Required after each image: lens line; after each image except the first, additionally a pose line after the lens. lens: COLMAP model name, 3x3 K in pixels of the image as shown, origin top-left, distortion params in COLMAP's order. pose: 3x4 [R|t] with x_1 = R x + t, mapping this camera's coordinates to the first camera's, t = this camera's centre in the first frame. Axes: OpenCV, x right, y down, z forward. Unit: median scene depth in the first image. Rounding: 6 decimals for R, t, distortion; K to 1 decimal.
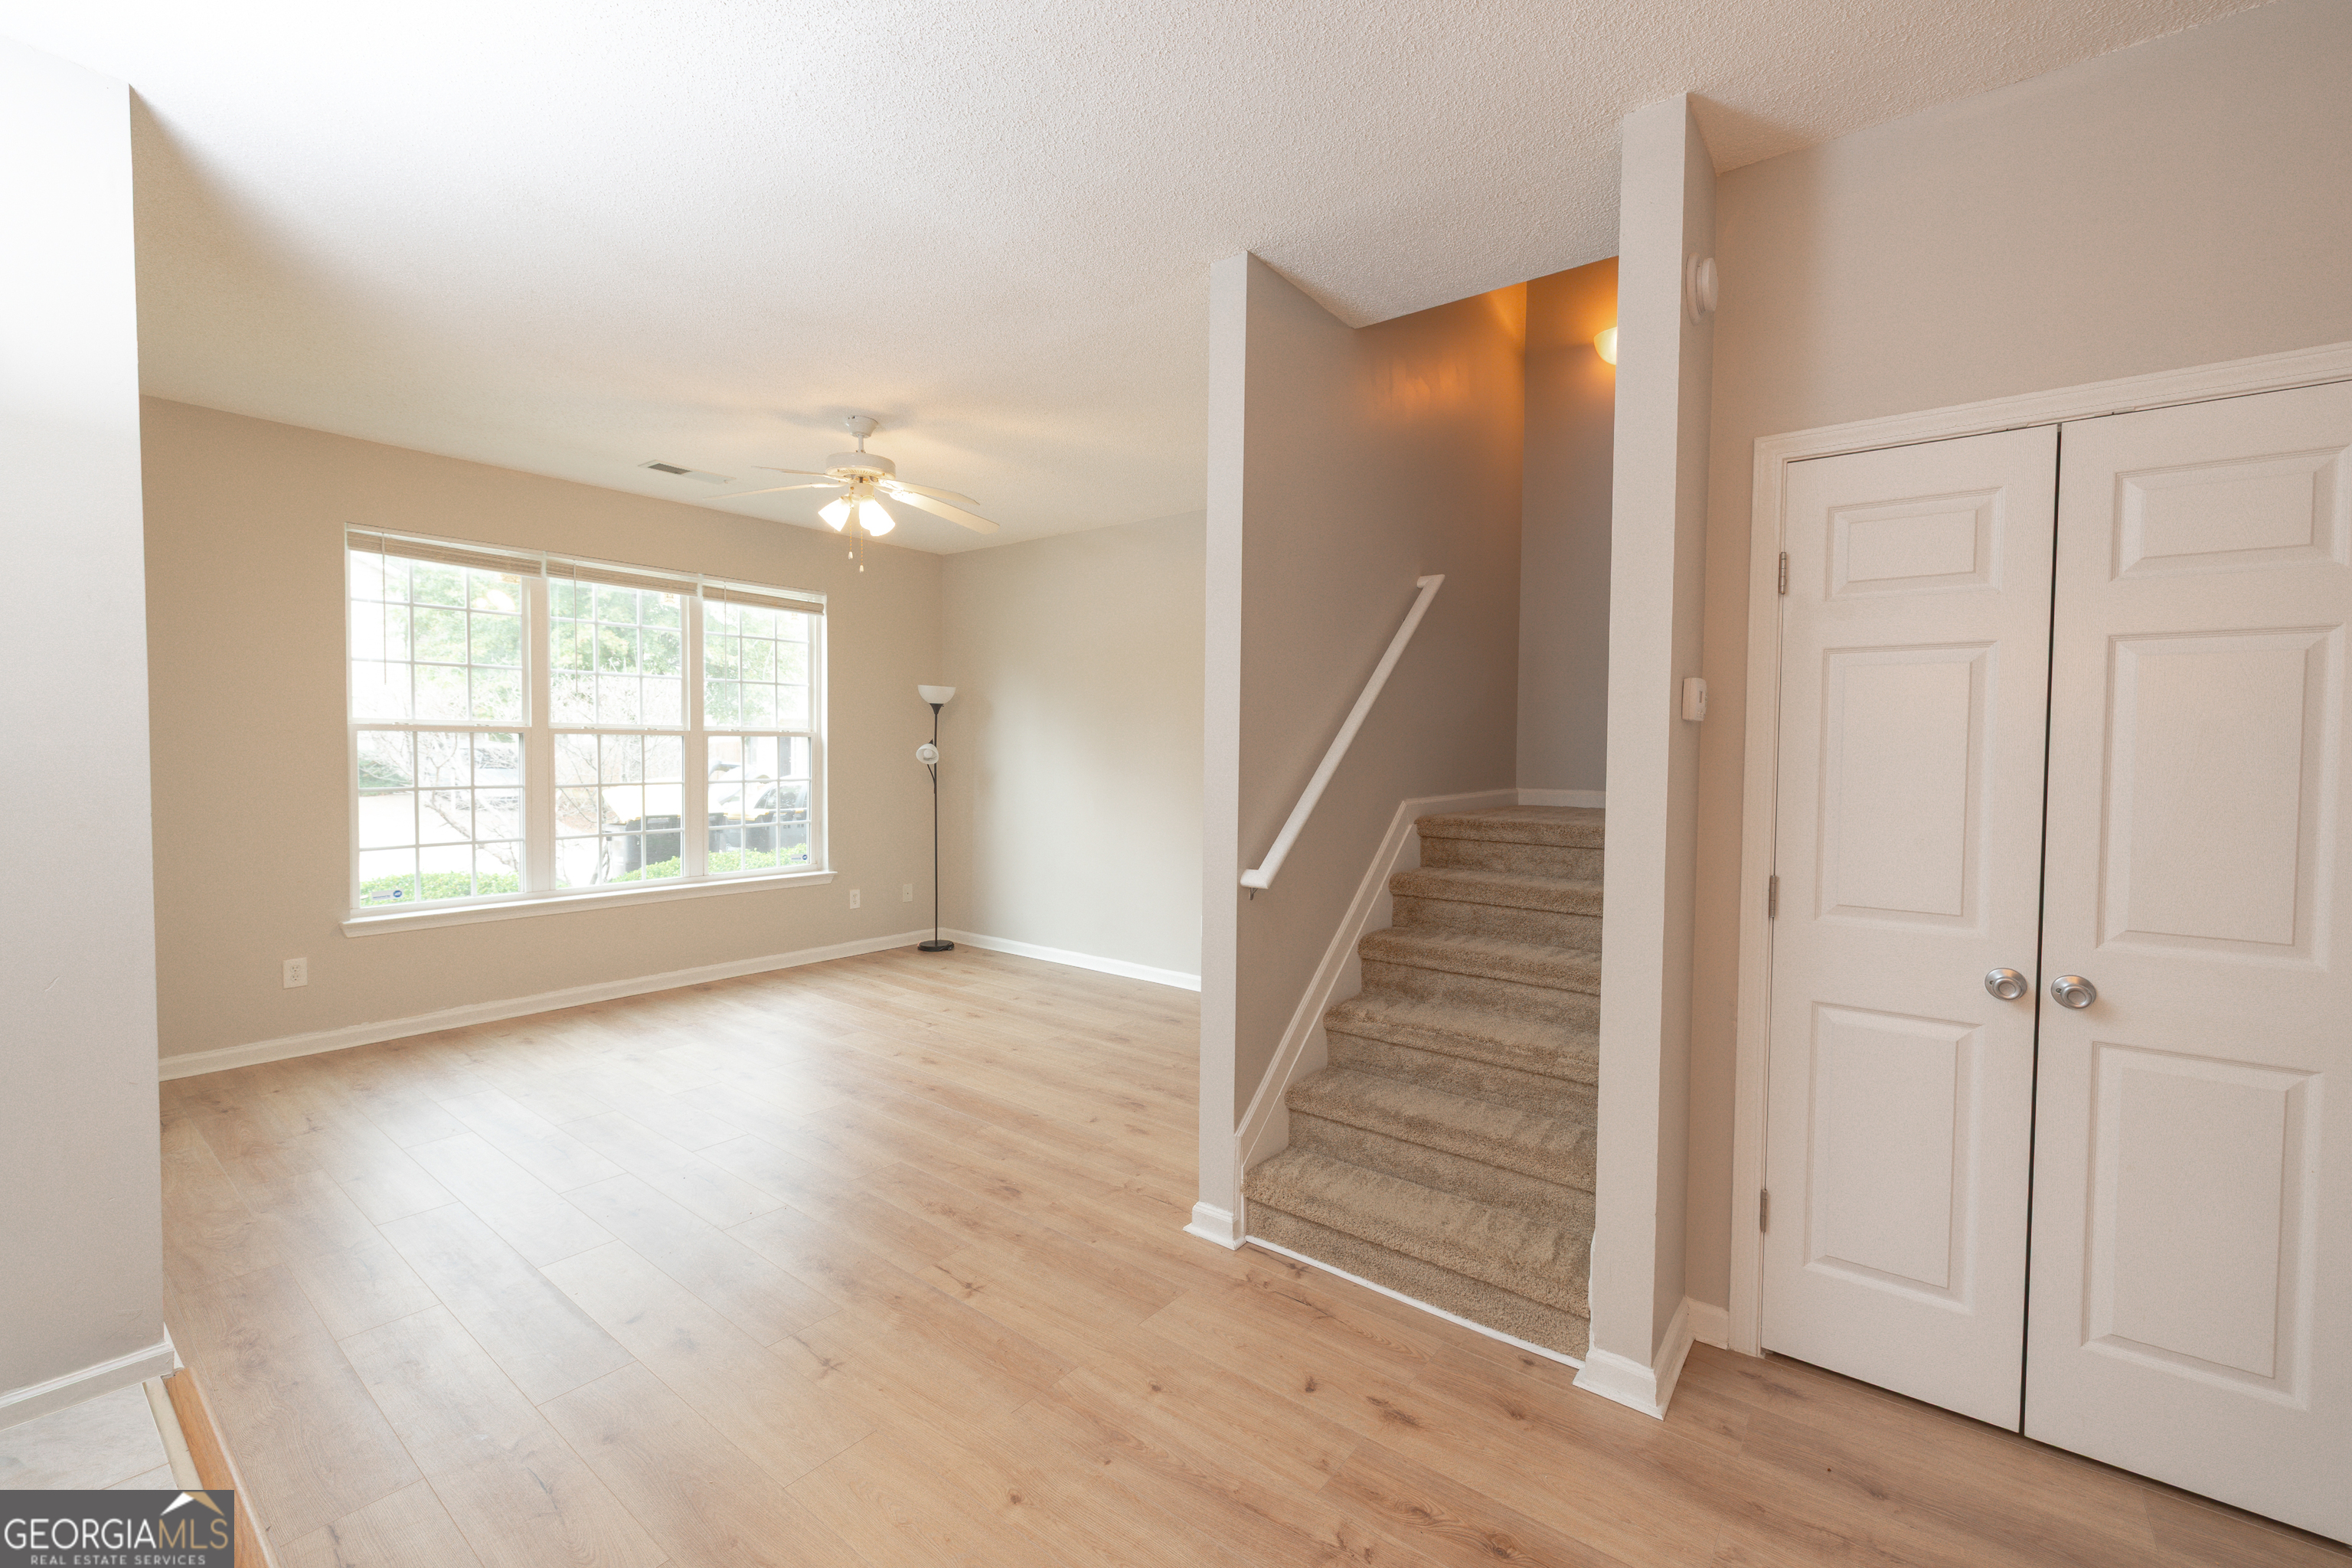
lens RADIAL K [[984.6, 0, 1171.6], [0, 984.6, 779.6], [0, 0, 1]] dist [-0.000983, 0.000127]
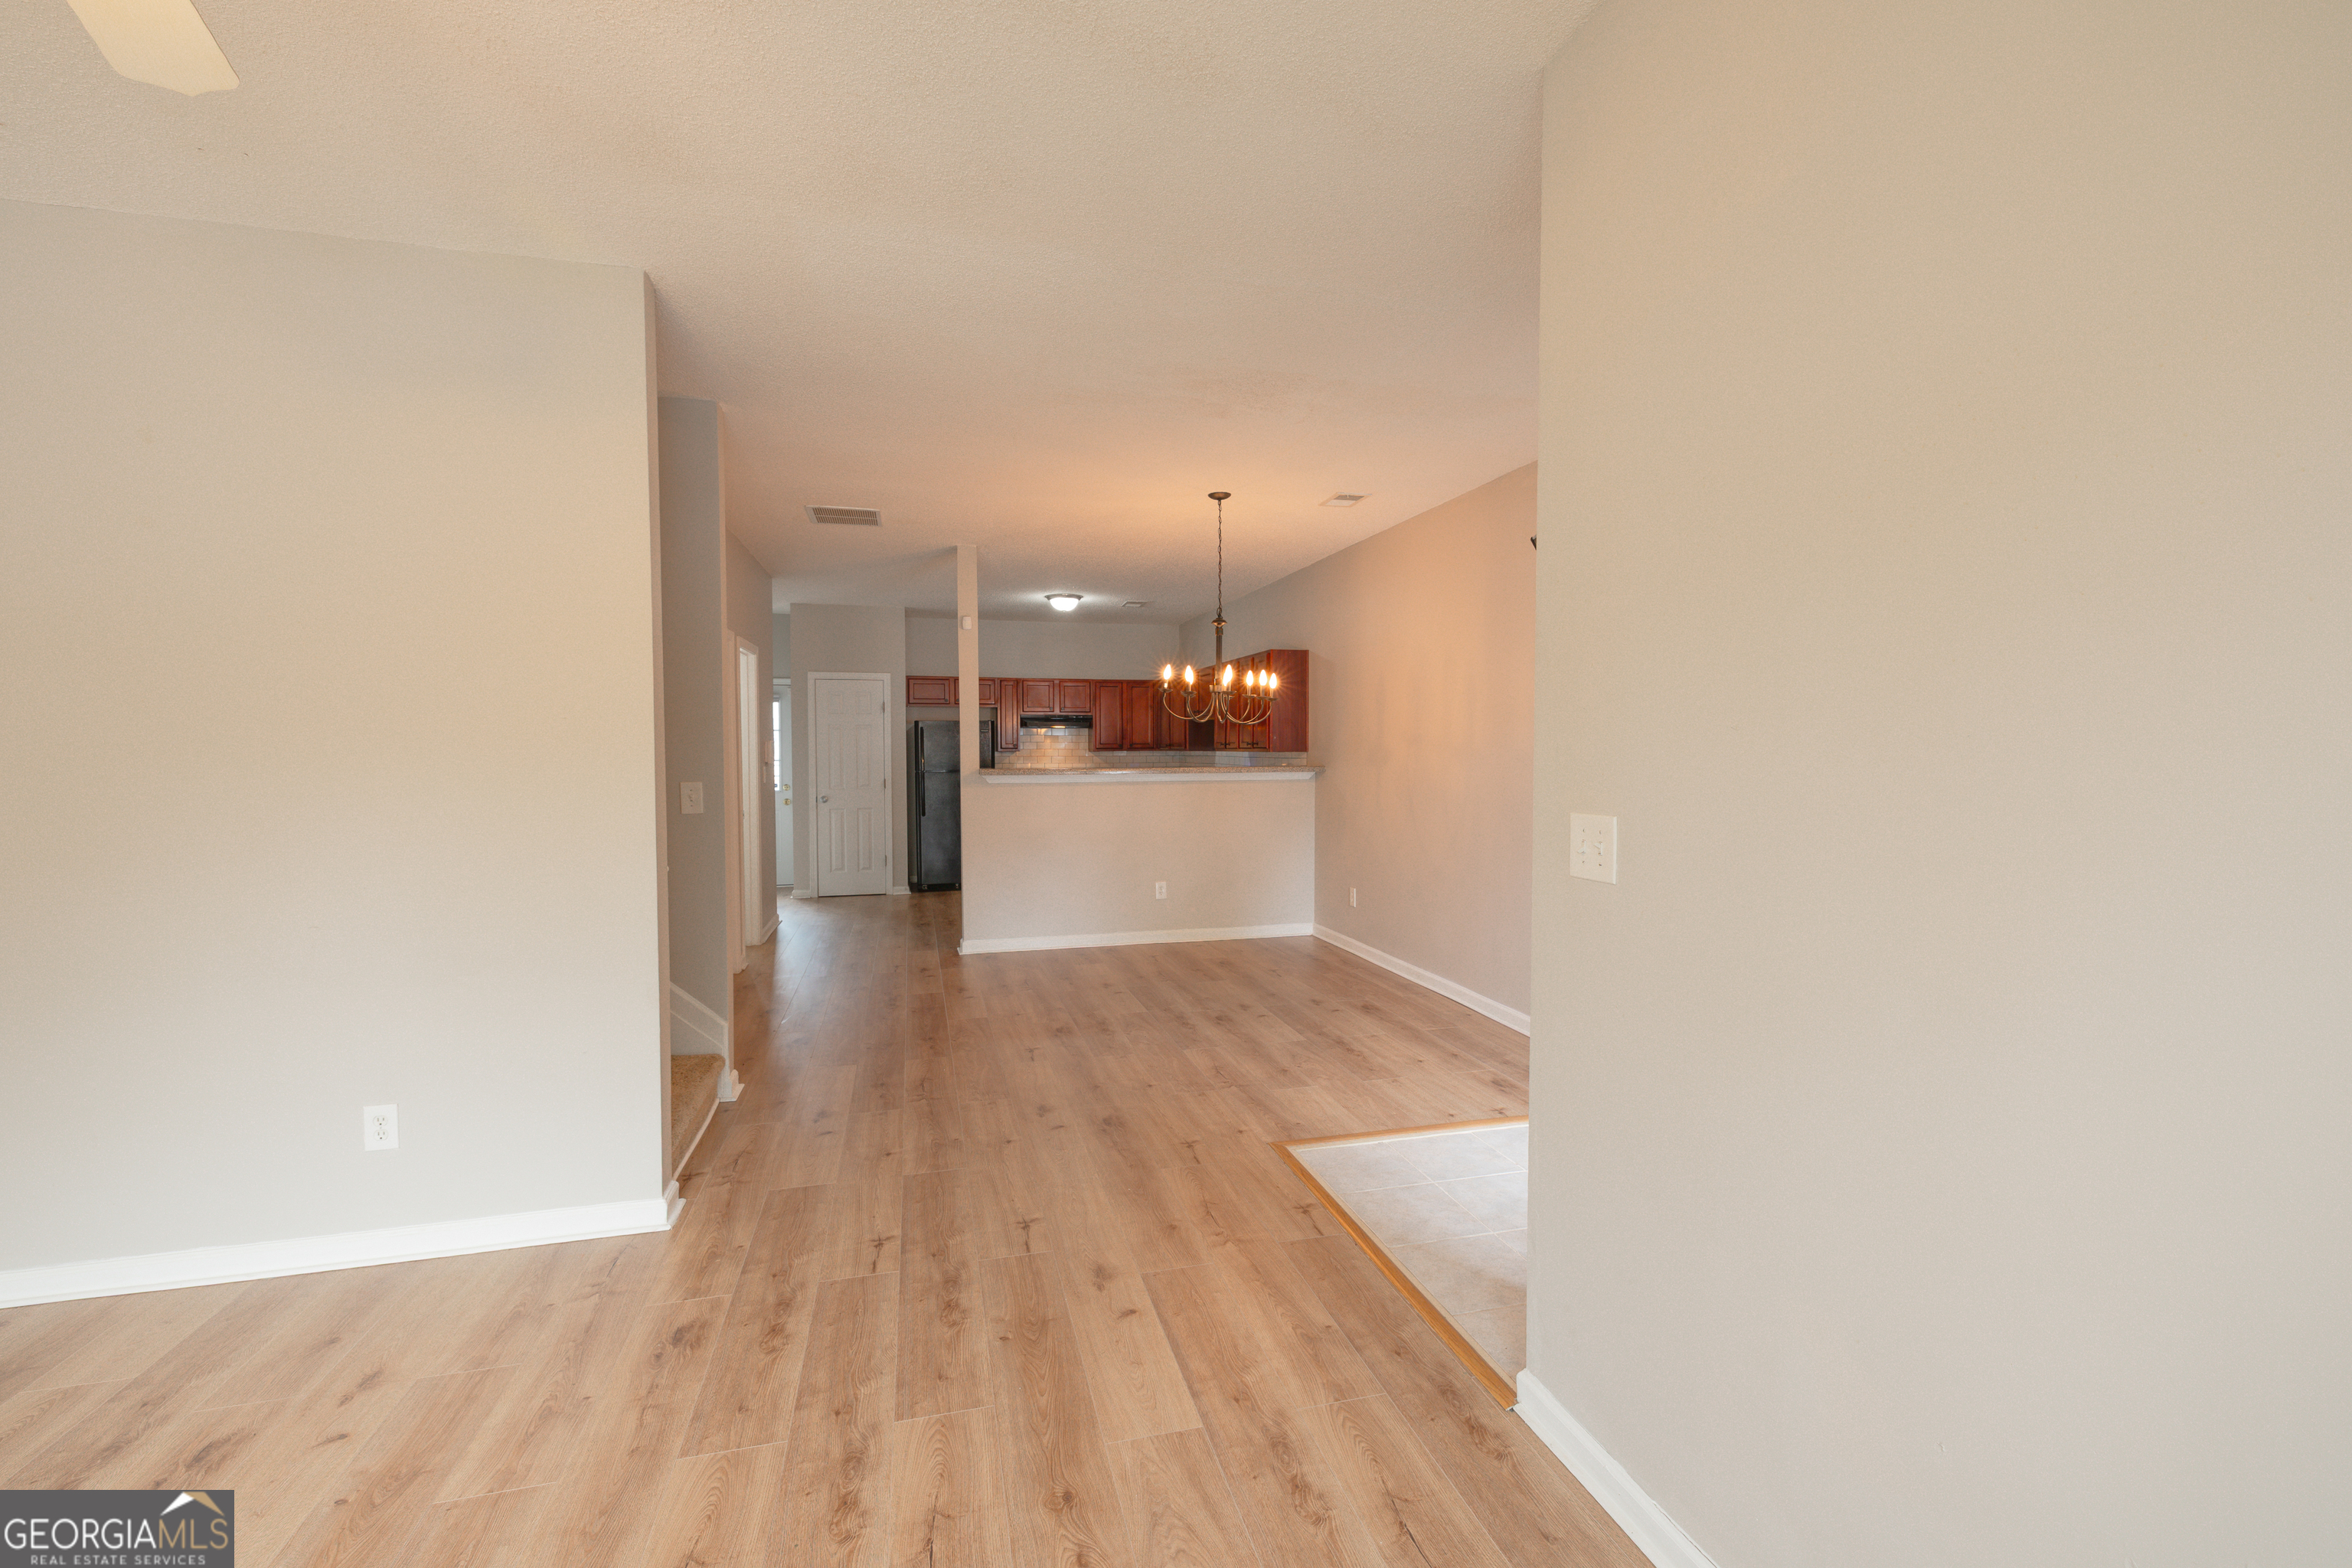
lens RADIAL K [[984.6, 0, 1171.6], [0, 984.6, 779.6], [0, 0, 1]] dist [-0.000983, 0.000127]
pose [[-0.798967, -0.027526, 0.600744, -1.372263], [0.014827, 0.997747, 0.065436, -0.080887], [-0.601192, 0.061188, -0.796759, 2.039514]]
